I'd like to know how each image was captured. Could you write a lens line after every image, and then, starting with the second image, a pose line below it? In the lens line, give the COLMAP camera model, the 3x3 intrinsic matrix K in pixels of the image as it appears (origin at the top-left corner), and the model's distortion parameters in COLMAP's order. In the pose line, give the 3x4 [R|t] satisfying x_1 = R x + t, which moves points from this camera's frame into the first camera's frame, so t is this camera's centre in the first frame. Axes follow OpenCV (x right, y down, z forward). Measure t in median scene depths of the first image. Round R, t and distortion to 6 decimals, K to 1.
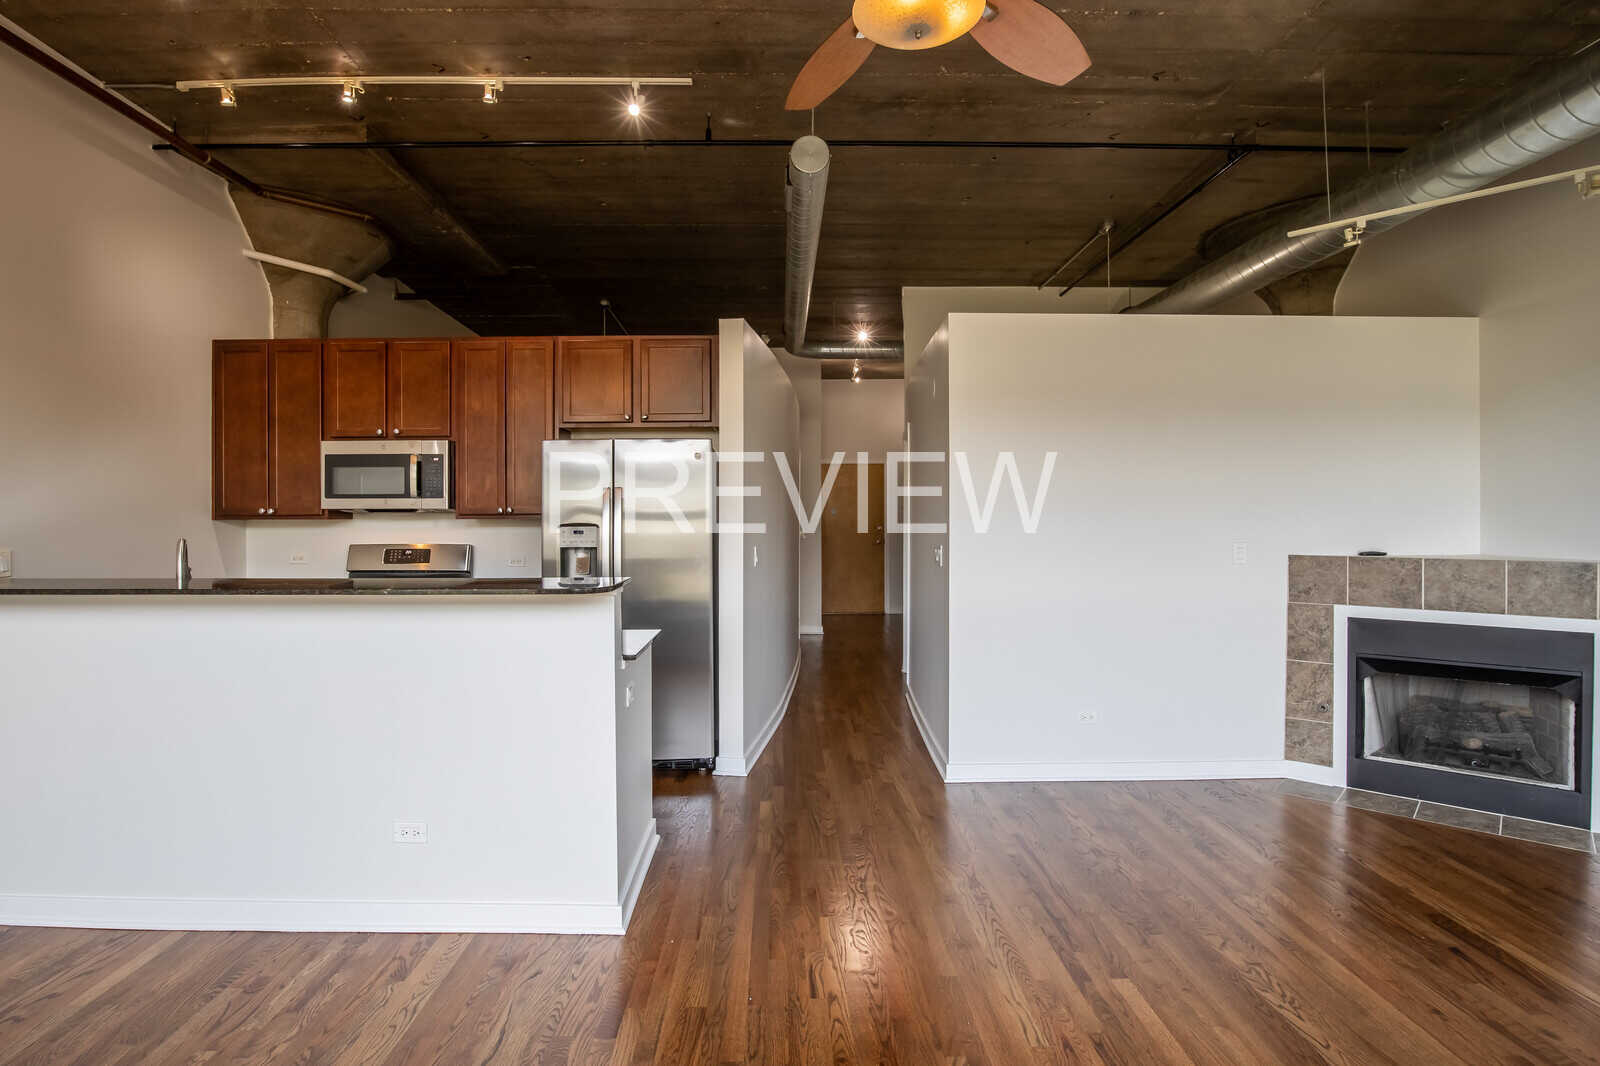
lens RADIAL K [[832.7, 0, 795.3], [0, 832.7, 520.3], [0, 0, 1]] dist [-0.031771, 0.004791]
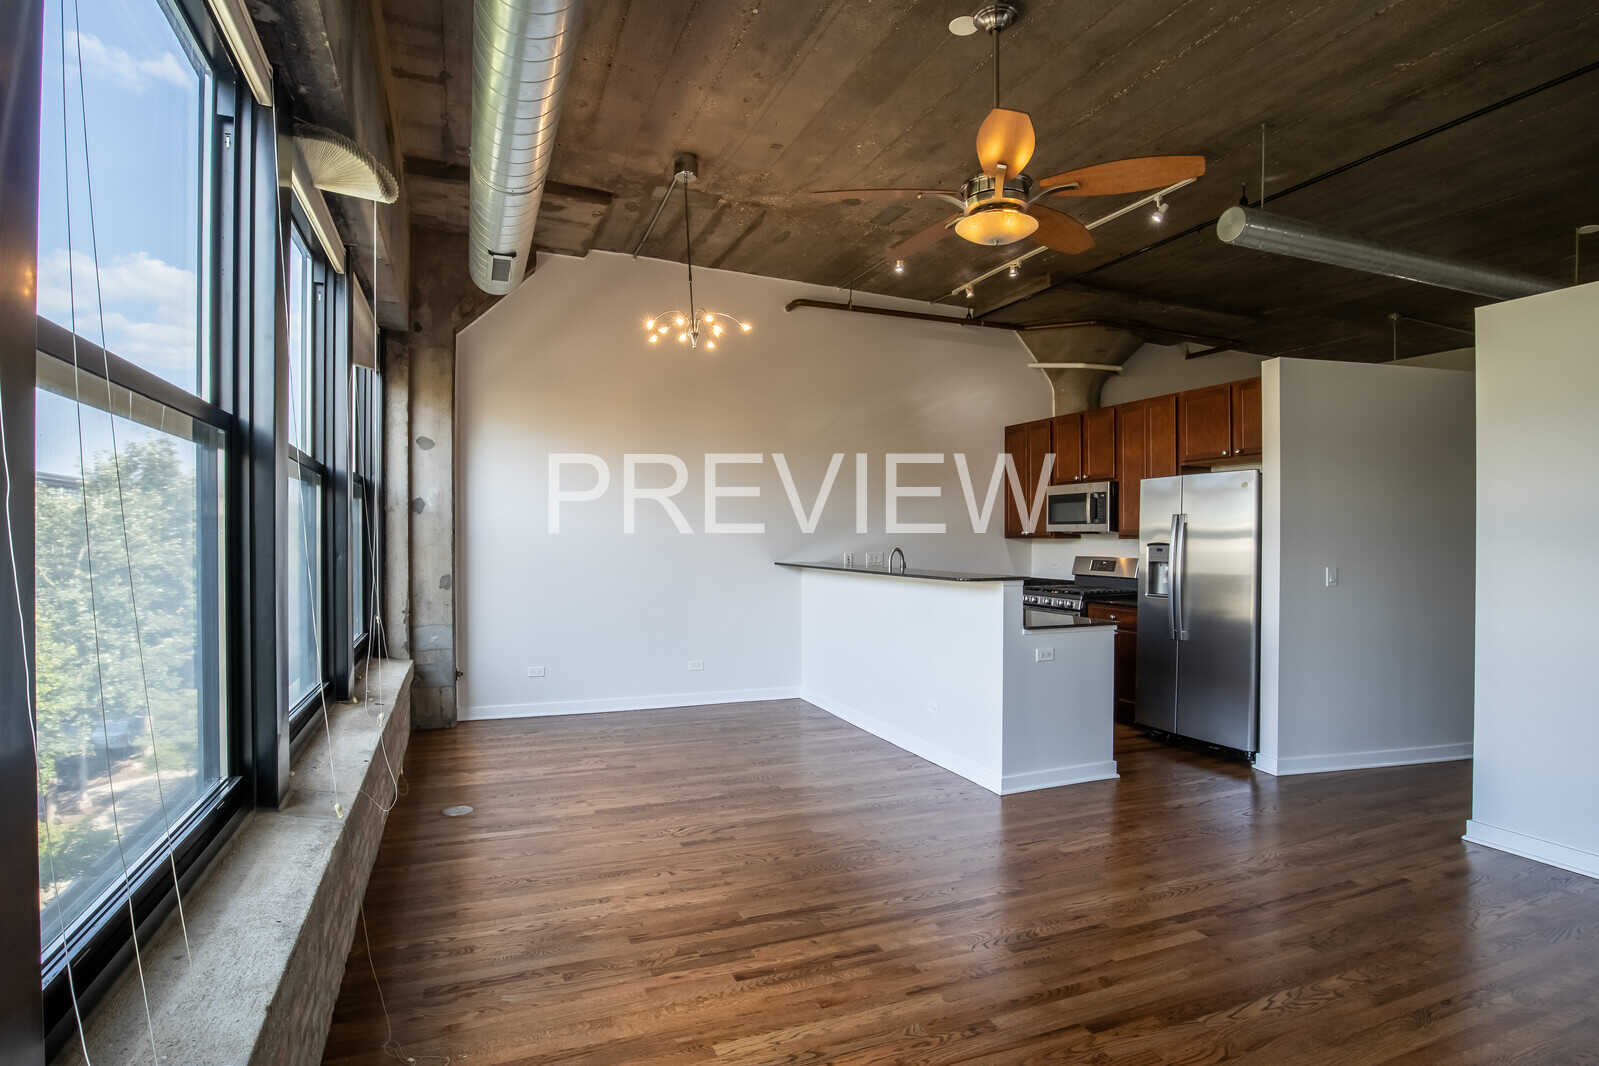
lens RADIAL K [[832.1, 0, 796.0], [0, 832.1, 532.8], [0, 0, 1]] dist [-0.031771, 0.004791]
pose [[0.373785, -0.000099, -0.927515, 0.738779], [-0.007085, 0.999971, -0.002962, -0.004239], [0.927488, 0.007679, 0.373773, 0.010844]]
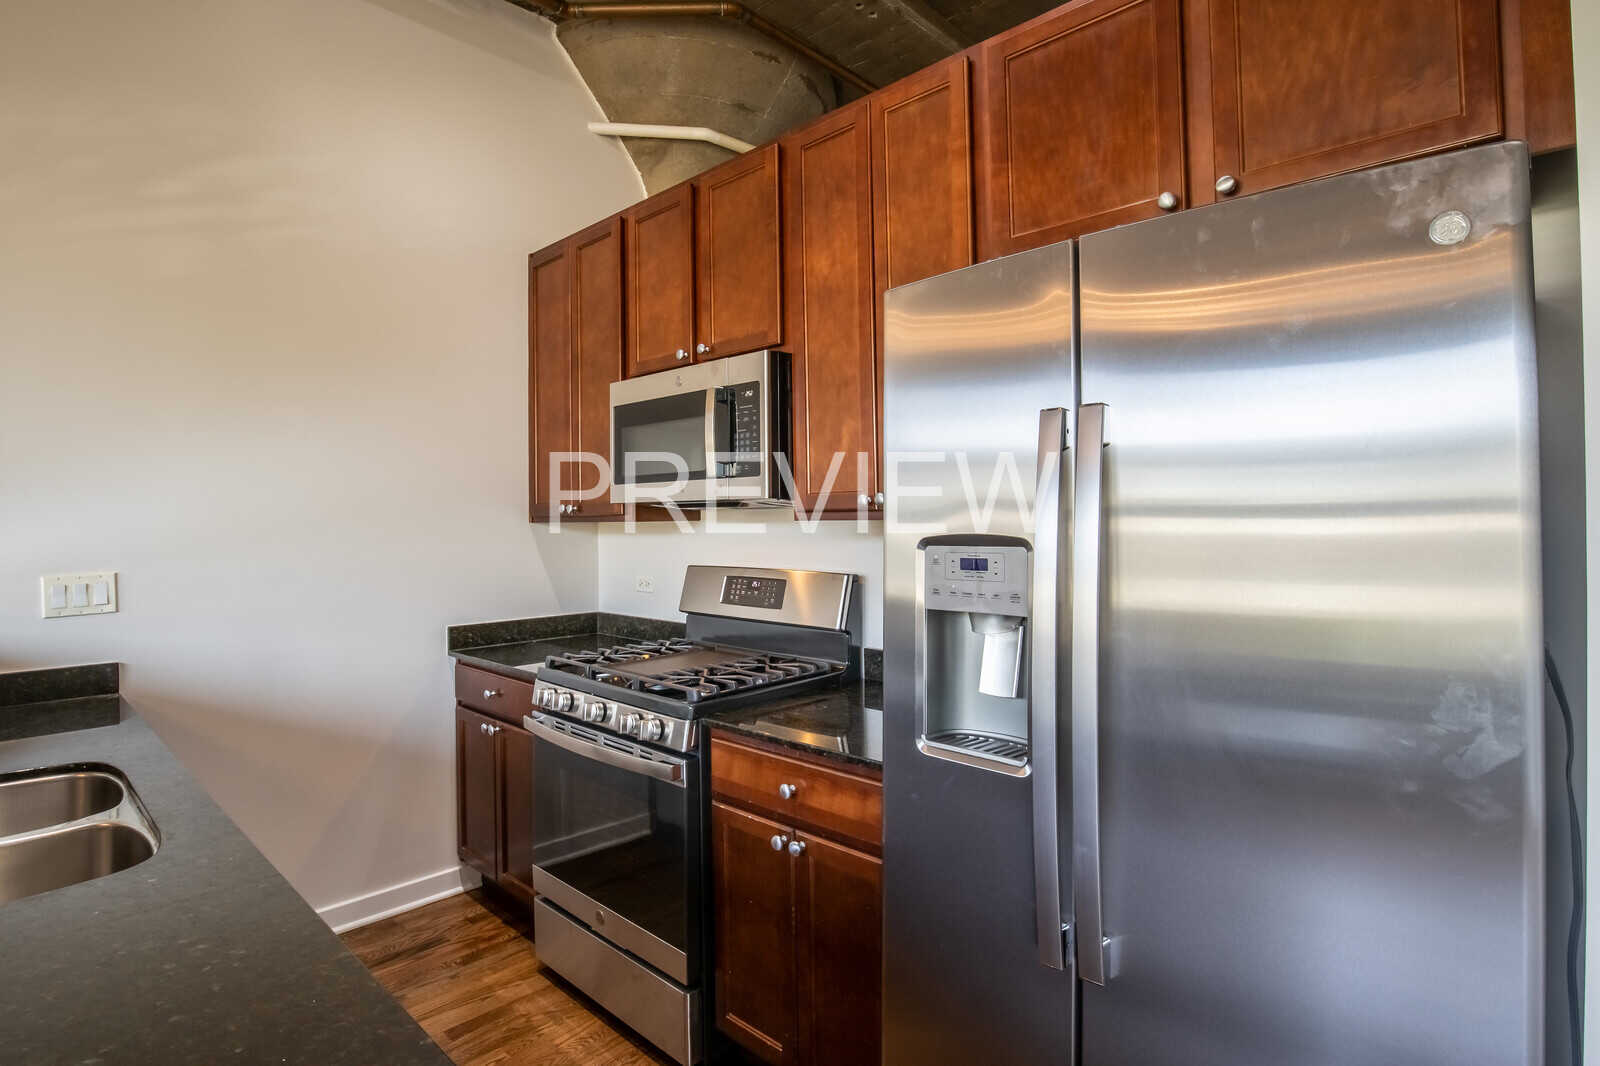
lens RADIAL K [[832.7, 0, 799.6], [0, 832.7, 496.1], [0, 0, 1]] dist [-0.031771, 0.004791]
pose [[0.715989, -0.021444, -0.697782, -0.095877], [0.004966, 0.999659, -0.025625, -0.003638], [0.698094, 0.014882, 0.715852, 0.768047]]
